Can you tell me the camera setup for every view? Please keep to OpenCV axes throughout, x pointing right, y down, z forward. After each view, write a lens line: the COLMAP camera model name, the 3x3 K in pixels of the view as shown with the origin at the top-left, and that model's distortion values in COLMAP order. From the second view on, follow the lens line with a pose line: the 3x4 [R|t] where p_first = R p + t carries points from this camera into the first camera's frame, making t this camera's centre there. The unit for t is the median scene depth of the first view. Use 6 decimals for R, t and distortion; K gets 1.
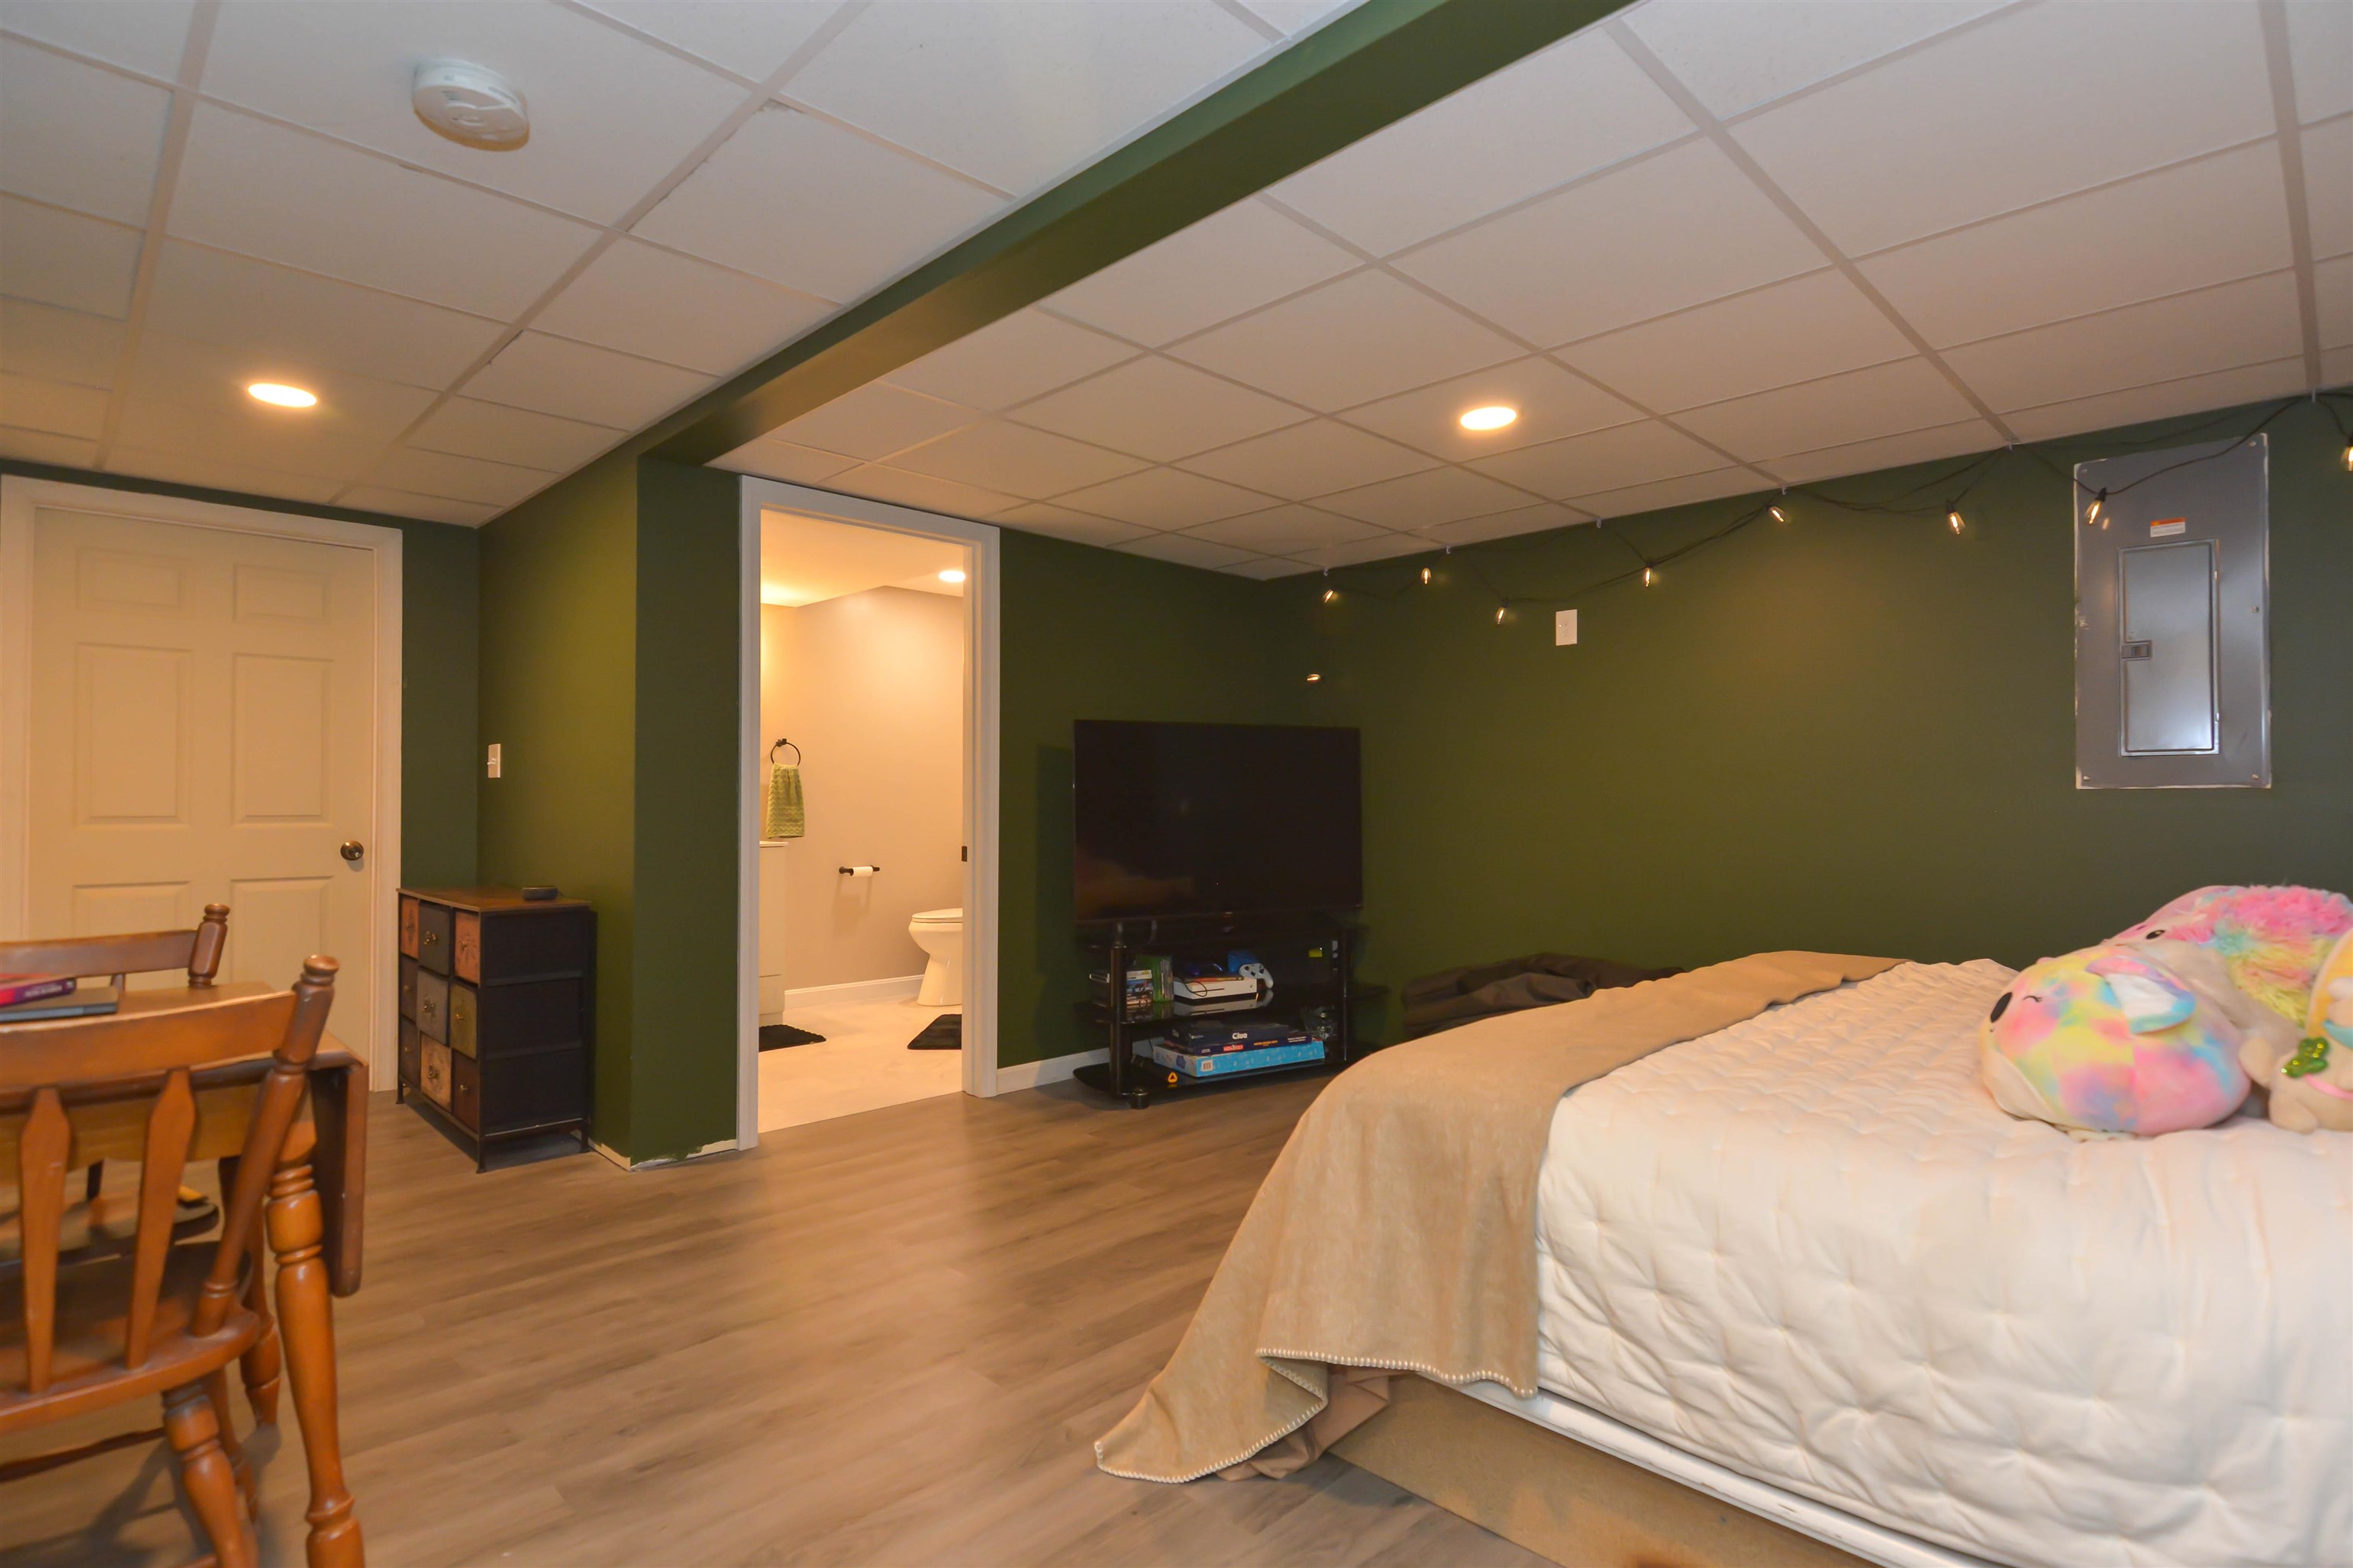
lens RADIAL K [[1131.4, 0, 1185.9], [0, 1131.4, 787.1], [0, 0, 1]] dist [0.002765, -0.007911]
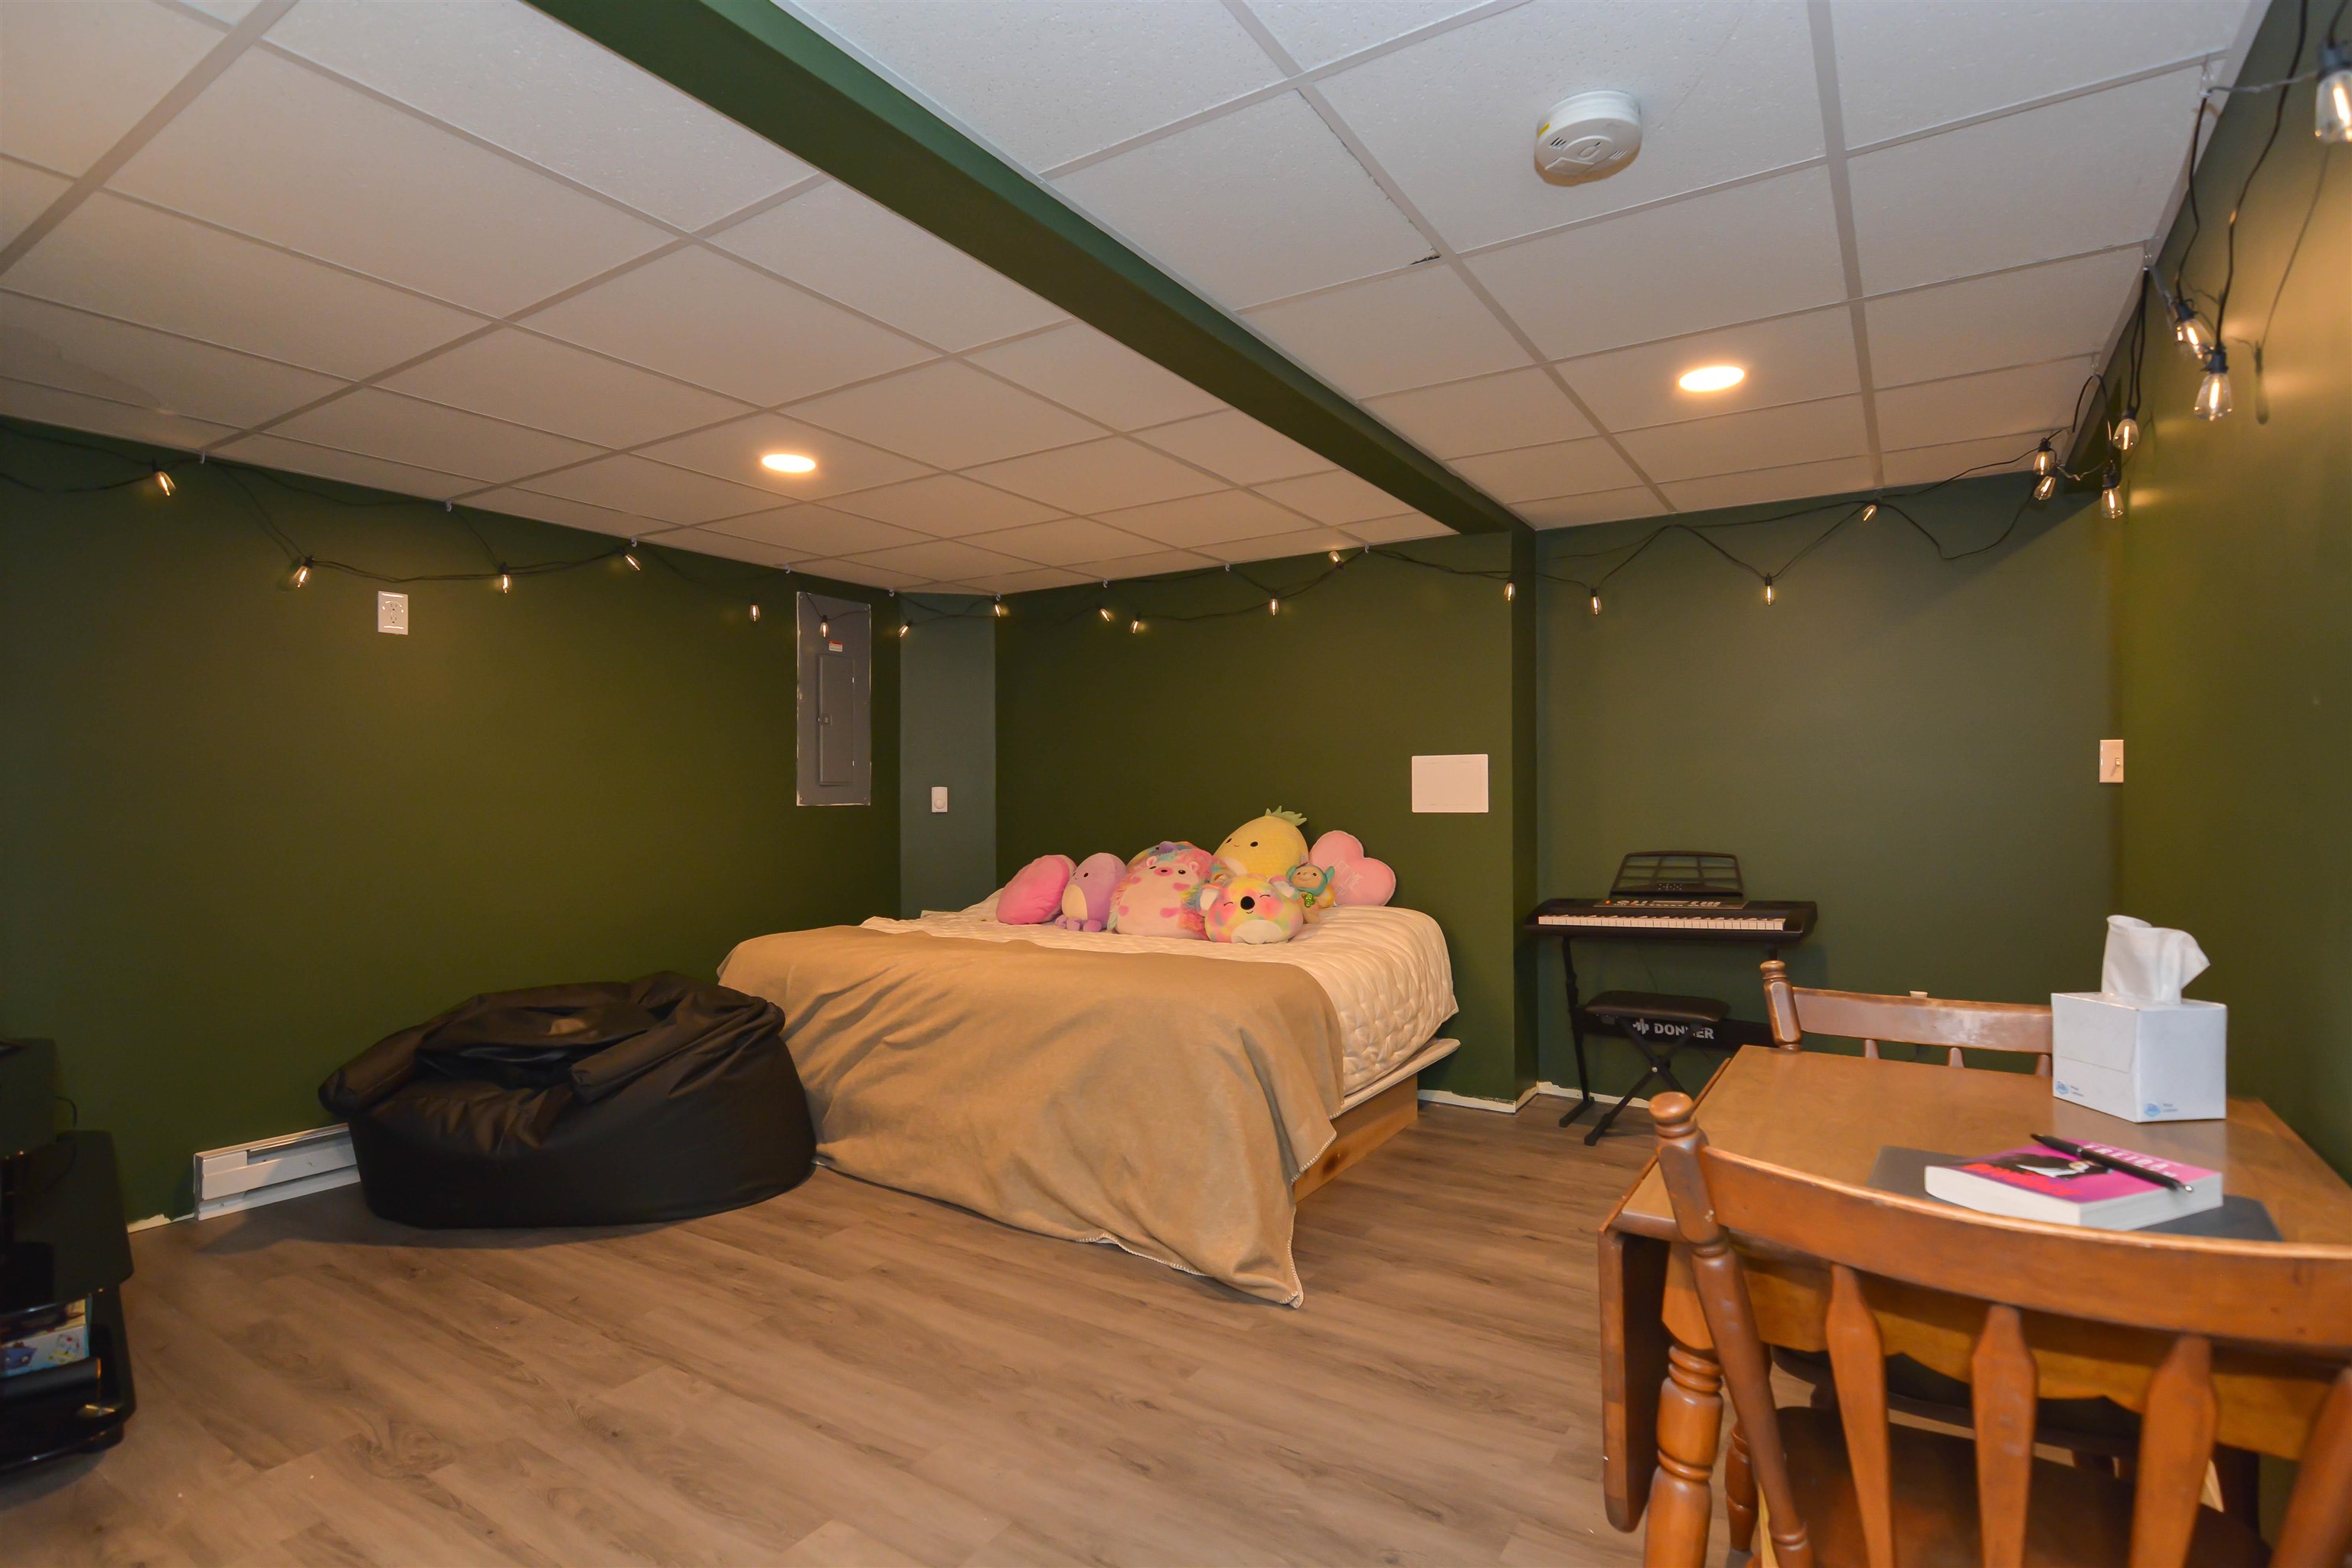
lens RADIAL K [[1130.8, 0, 1185.4], [0, 1130.8, 787.1], [0, 0, 1]] dist [0.002765, -0.007911]
pose [[-0.206969, 0.022285, 0.978094, -0.764336], [-0.006954, 0.999682, -0.024248, 0.007155], [-0.978323, -0.011820, -0.206749, 0.786463]]
